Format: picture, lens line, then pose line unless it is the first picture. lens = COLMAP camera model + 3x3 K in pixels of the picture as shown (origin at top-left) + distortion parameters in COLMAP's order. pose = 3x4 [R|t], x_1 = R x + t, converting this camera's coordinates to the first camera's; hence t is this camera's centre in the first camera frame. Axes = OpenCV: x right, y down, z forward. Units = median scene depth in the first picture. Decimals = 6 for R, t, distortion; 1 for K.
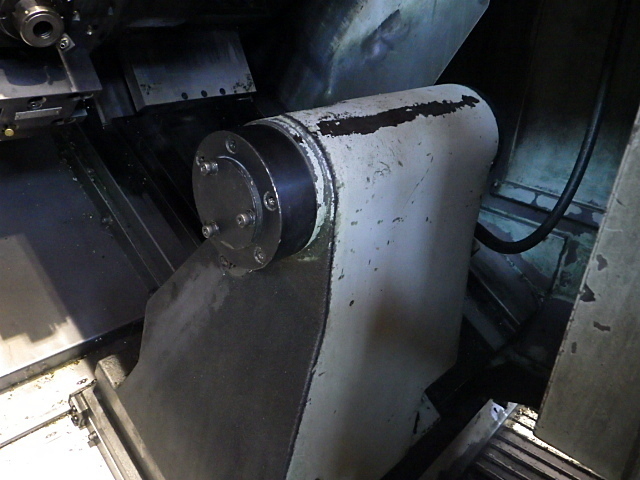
lens RADIAL K [[526.8, 0, 323.2], [0, 526.8, 242.7], [0, 0, 1]] dist [0.003662, -0.003732]
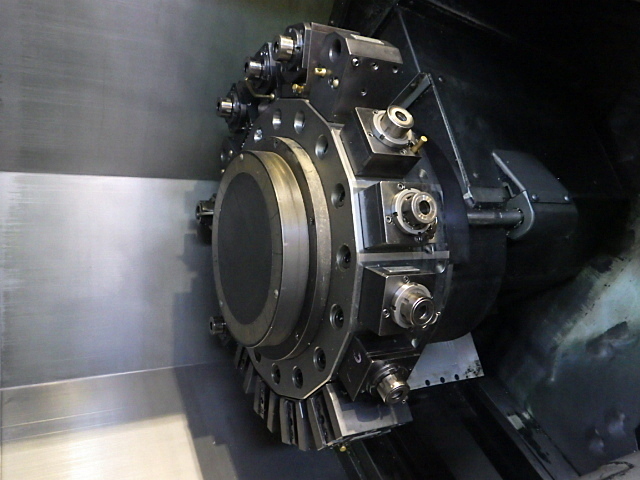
lens RADIAL K [[526.8, 0, 324.4], [0, 526.8, 244.8], [0, 0, 1]] dist [0.003662, -0.003732]
pose [[0.958158, 0.003351, -0.286221, -0.139155], [-0.110039, 0.927404, -0.357509, -0.110626], [0.264244, 0.374046, 0.888968, -0.213583]]
